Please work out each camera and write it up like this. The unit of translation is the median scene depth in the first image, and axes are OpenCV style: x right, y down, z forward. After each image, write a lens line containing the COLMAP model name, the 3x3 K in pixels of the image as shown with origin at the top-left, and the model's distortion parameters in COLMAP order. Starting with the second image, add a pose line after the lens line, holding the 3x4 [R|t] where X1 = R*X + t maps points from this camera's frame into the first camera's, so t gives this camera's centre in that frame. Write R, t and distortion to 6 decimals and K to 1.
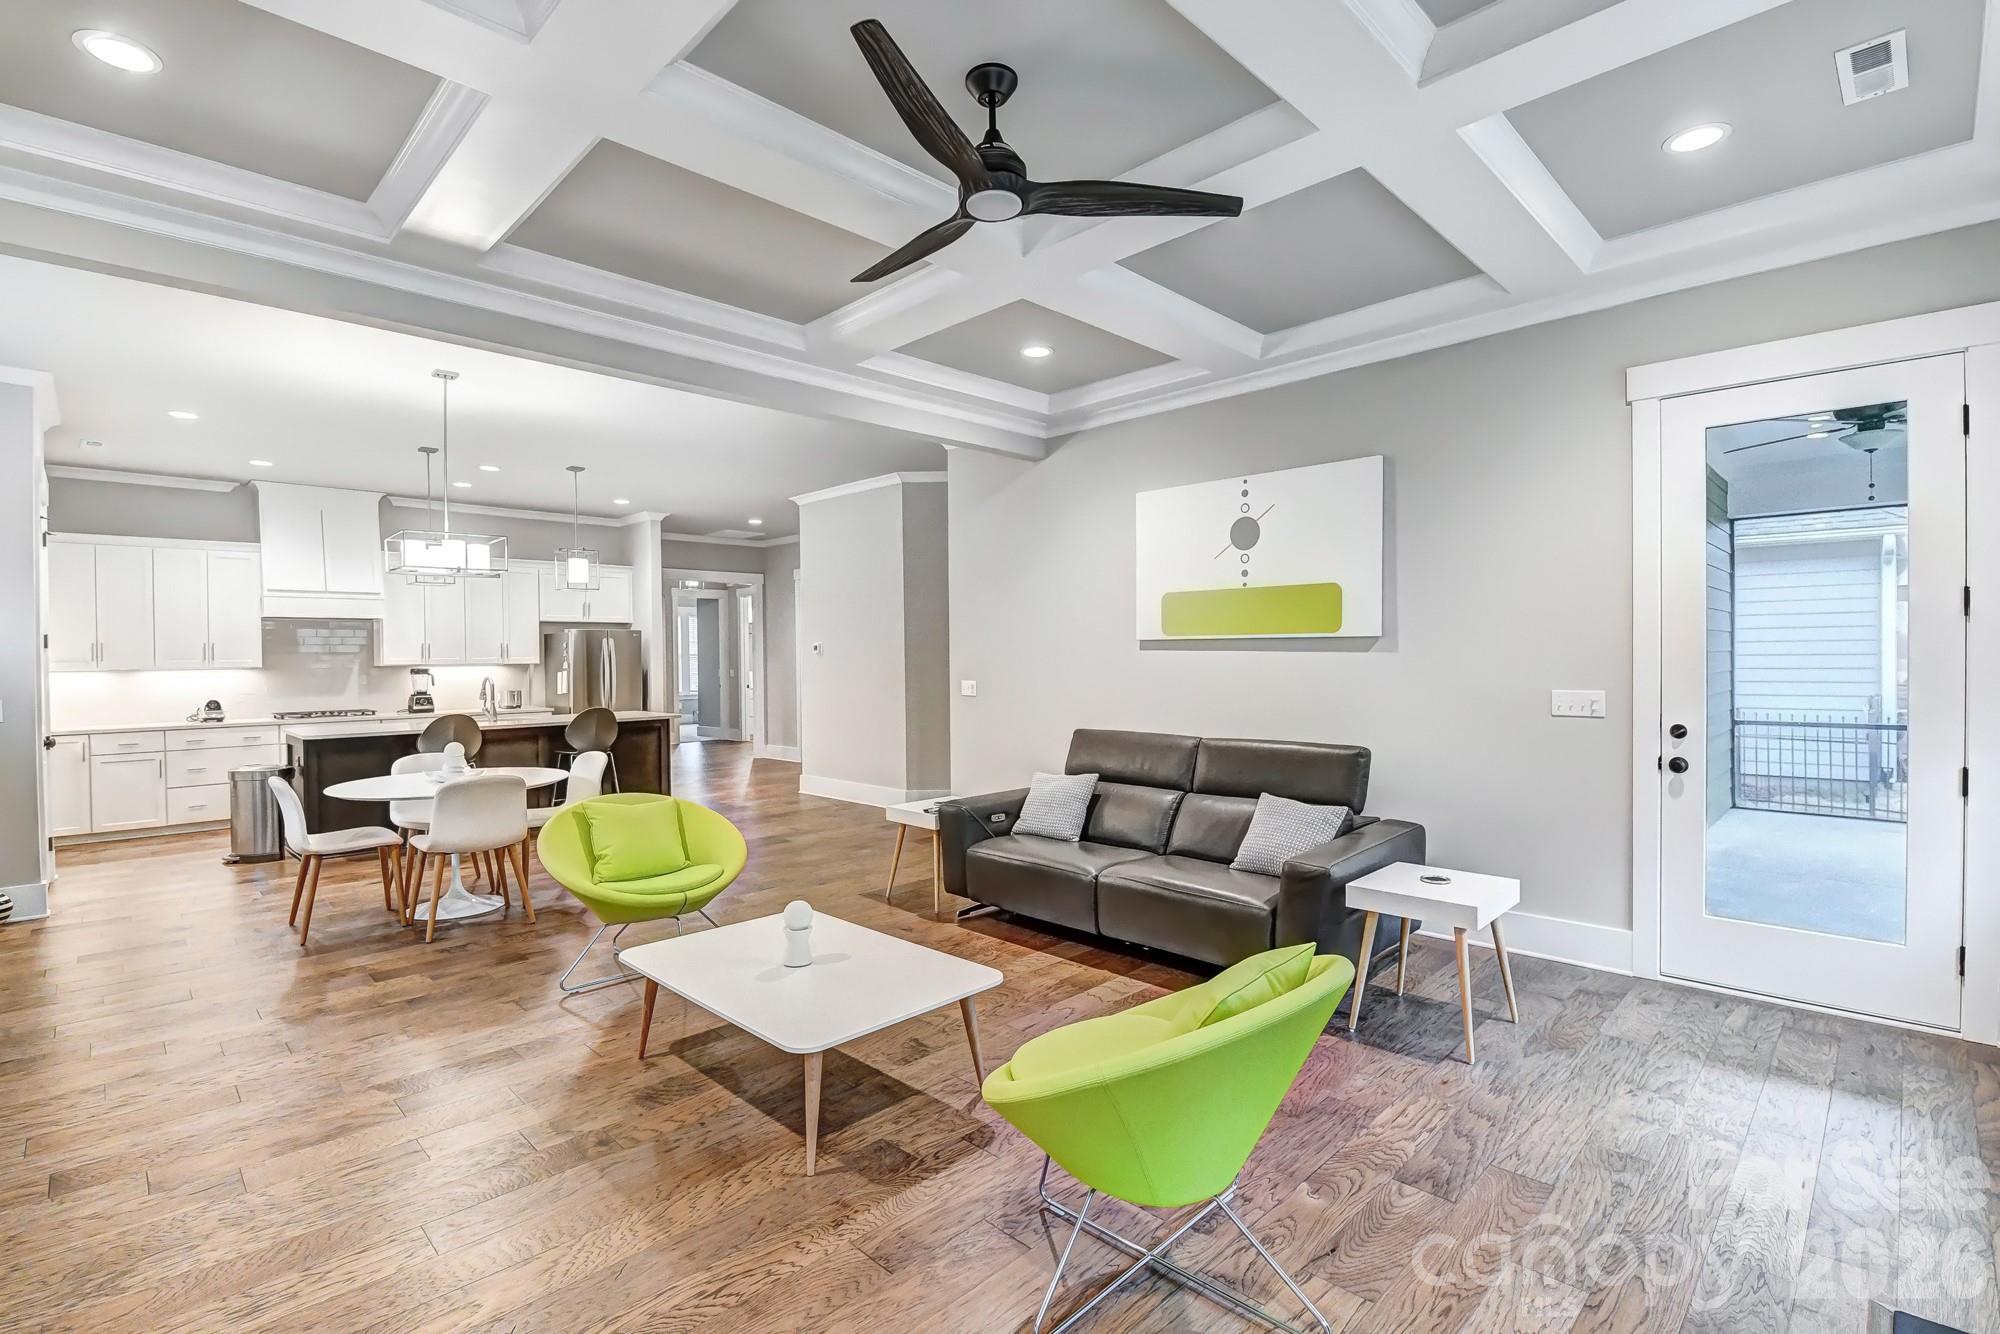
lens RADIAL K [[918.7, 0, 1004.9], [0, 918.7, 662.0], [0, 0, 1]] dist [0.002865, -0.012264]
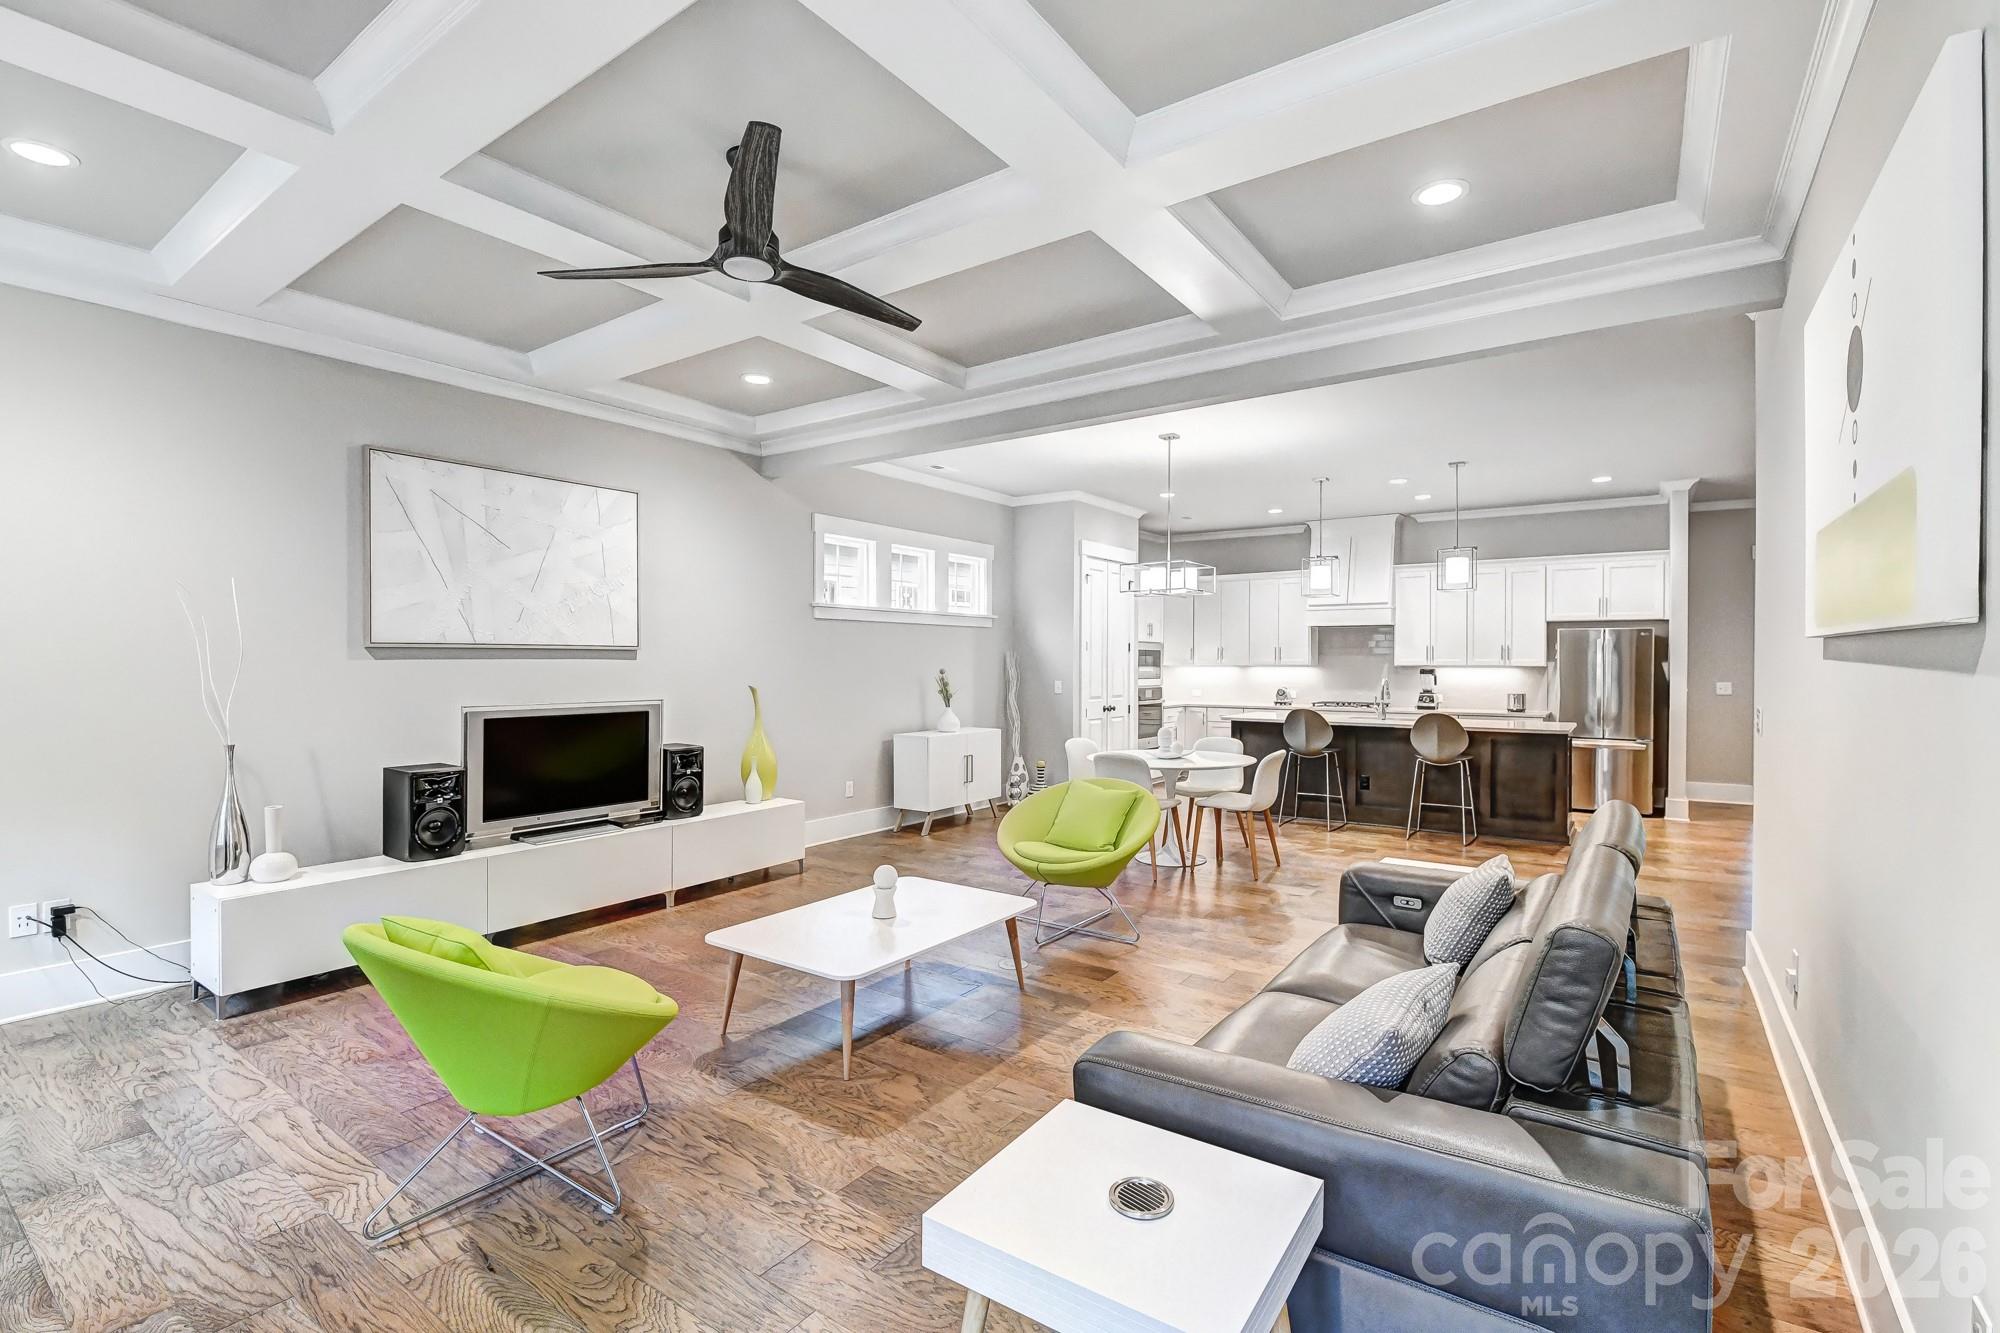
lens RADIAL K [[894.2, 0, 1006.2], [0, 894.2, 664.2], [0, 0, 1]] dist [0.000823, -0.010621]
pose [[0.168839, 0.015581, -0.985520, 0.569595], [-0.010674, 0.999845, 0.013979, -0.013294], [0.985586, 0.008159, 0.168979, 0.566333]]
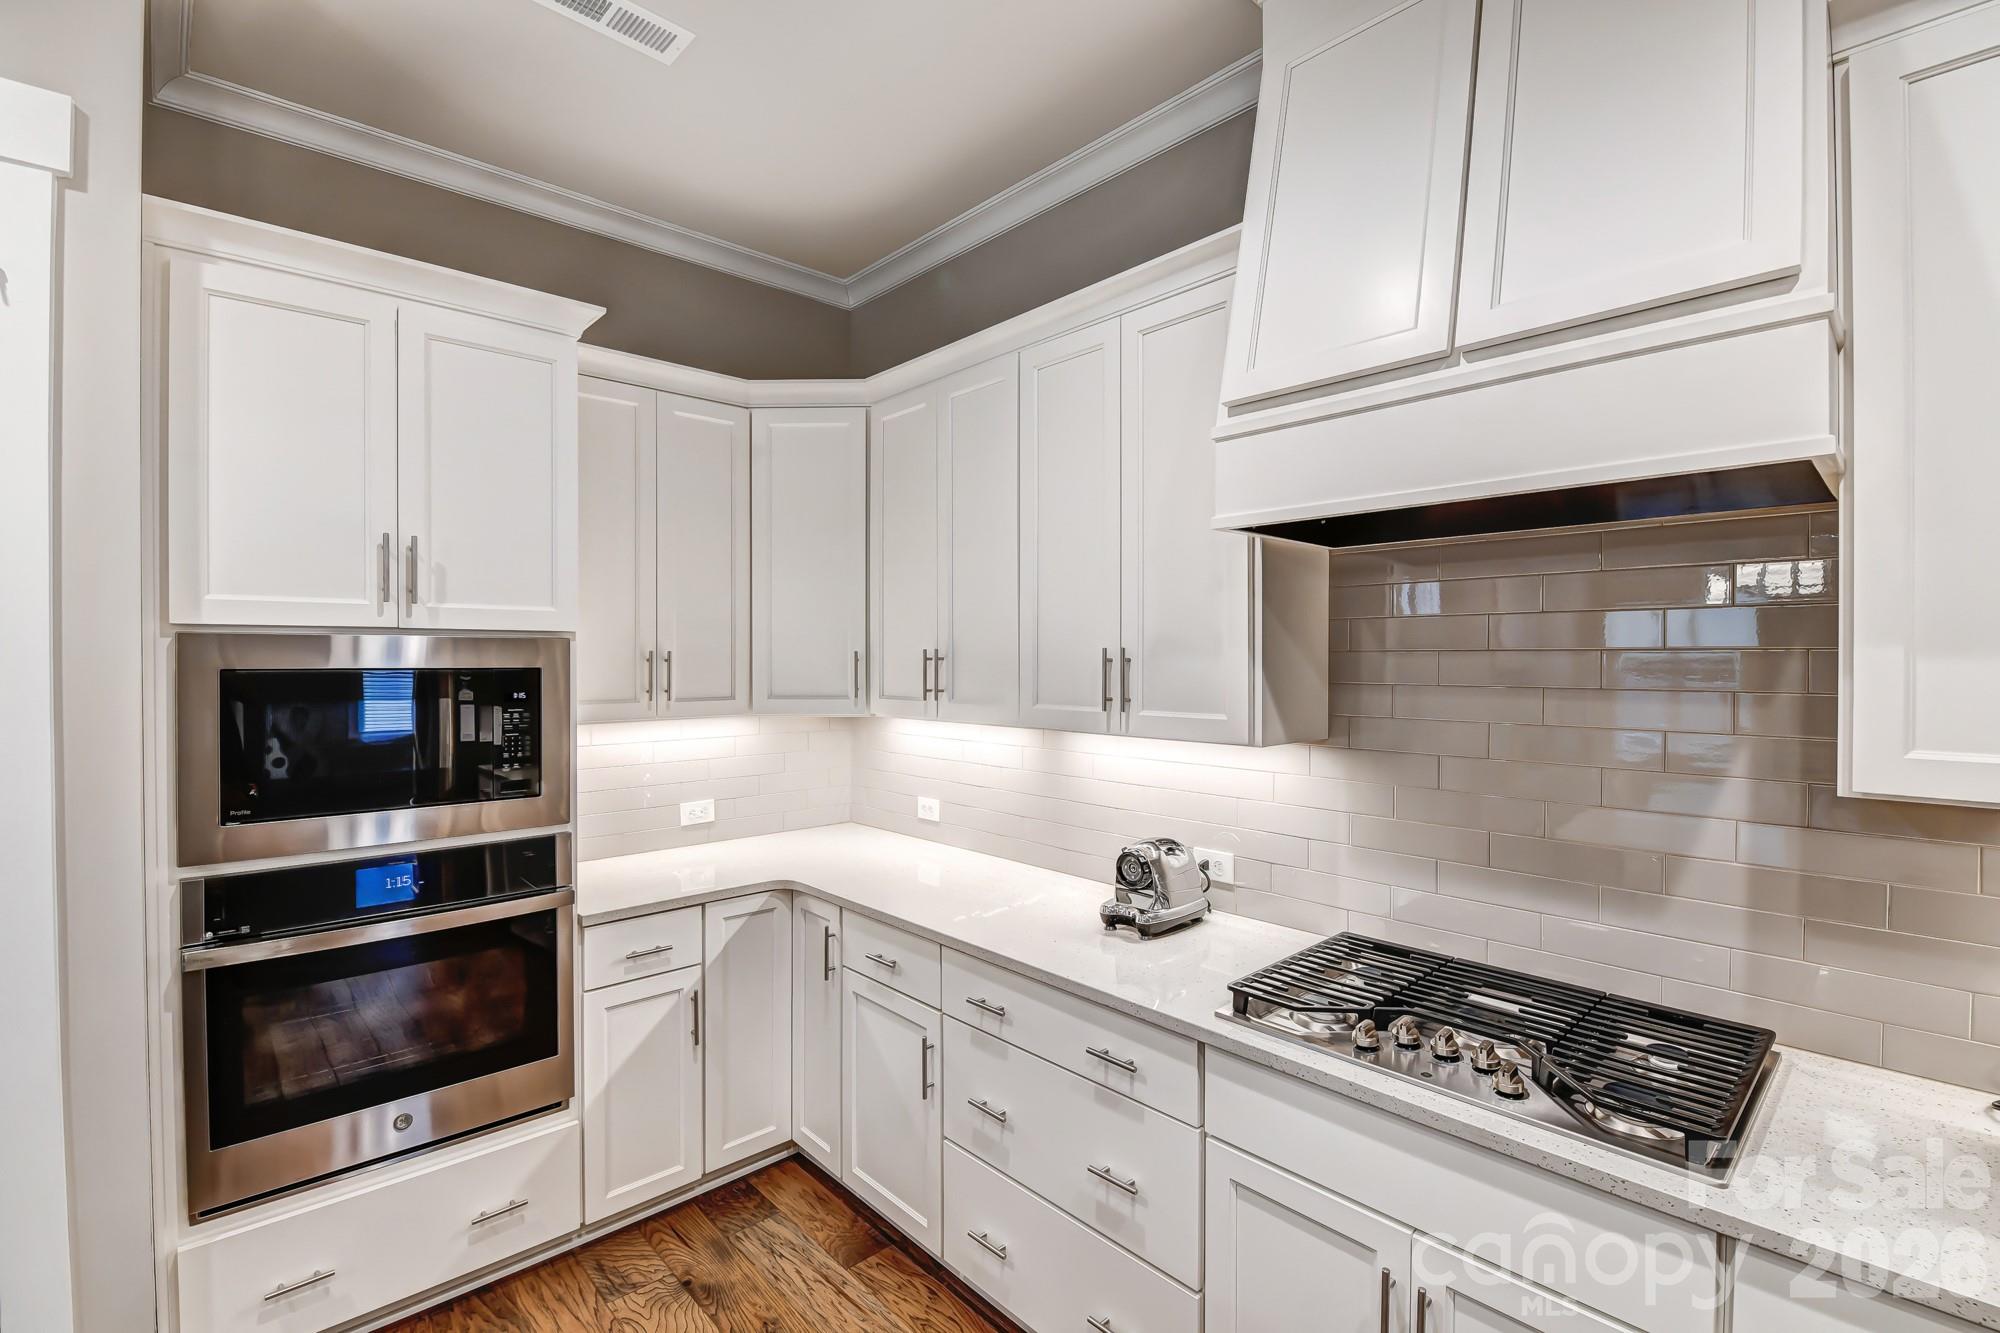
lens RADIAL K [[894.2, 0, 1006.2], [0, 894.2, 664.2], [0, 0, 1]] dist [0.000823, -0.010621]
pose [[-0.041397, 0.021637, -0.998908, -0.903782], [-0.005199, 0.999747, 0.021871, -0.032063], [0.999129, 0.006099, -0.041275, 1.478138]]
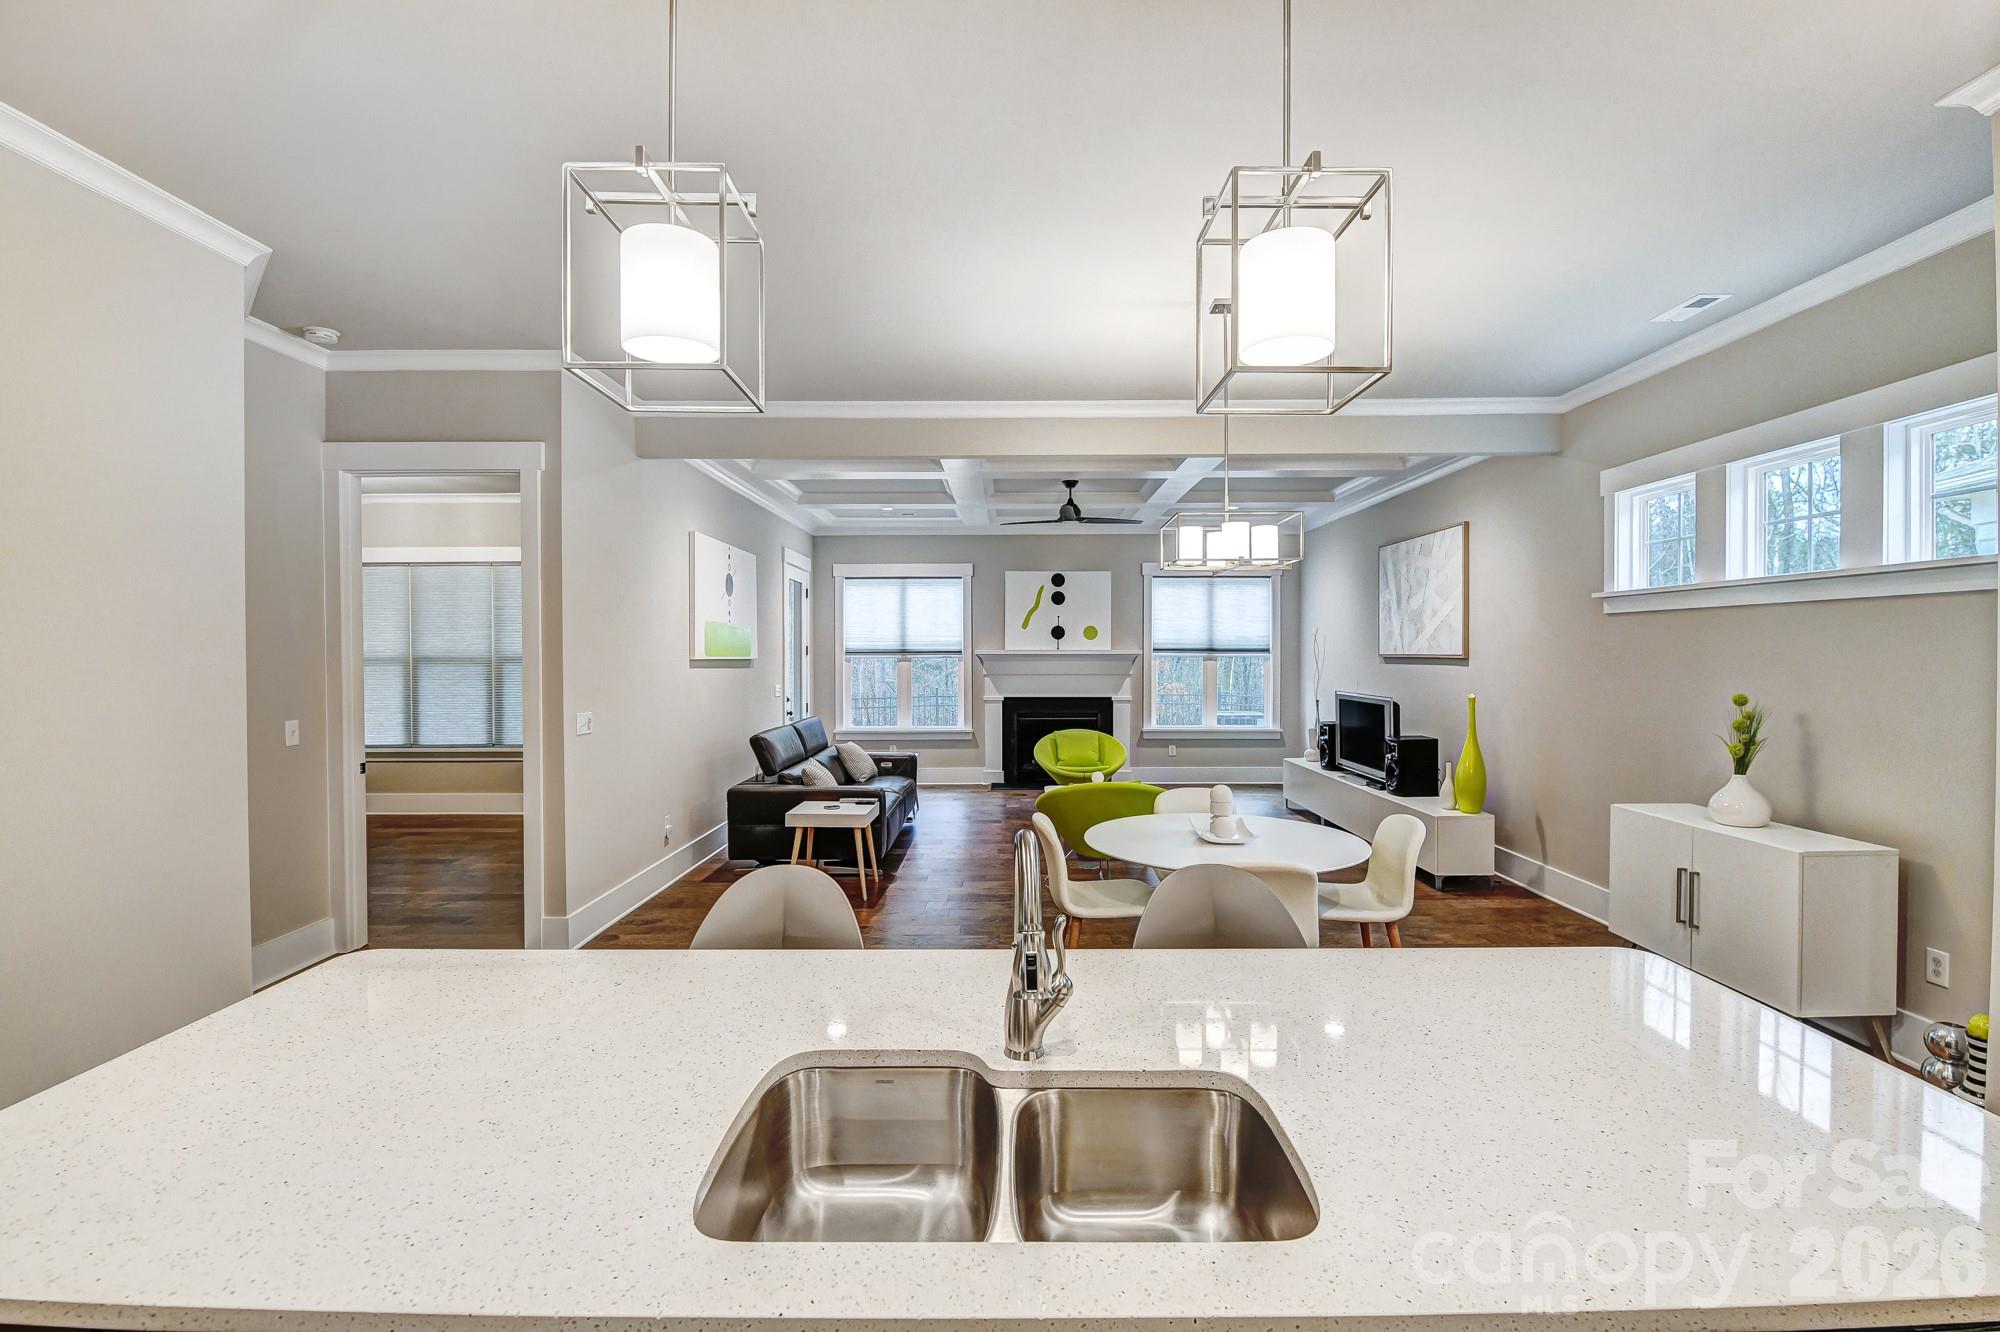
lens RADIAL K [[887.5, 0, 1008.1], [0, 887.5, 666.3], [0, 0, 1]] dist [-0.002130, -0.000377]
pose [[-0.705130, 0.001657, 0.709076, -0.995441], [0.015910, 0.999782, 0.013485, -0.026147], [-0.708900, 0.020790, -0.705003, 1.639529]]
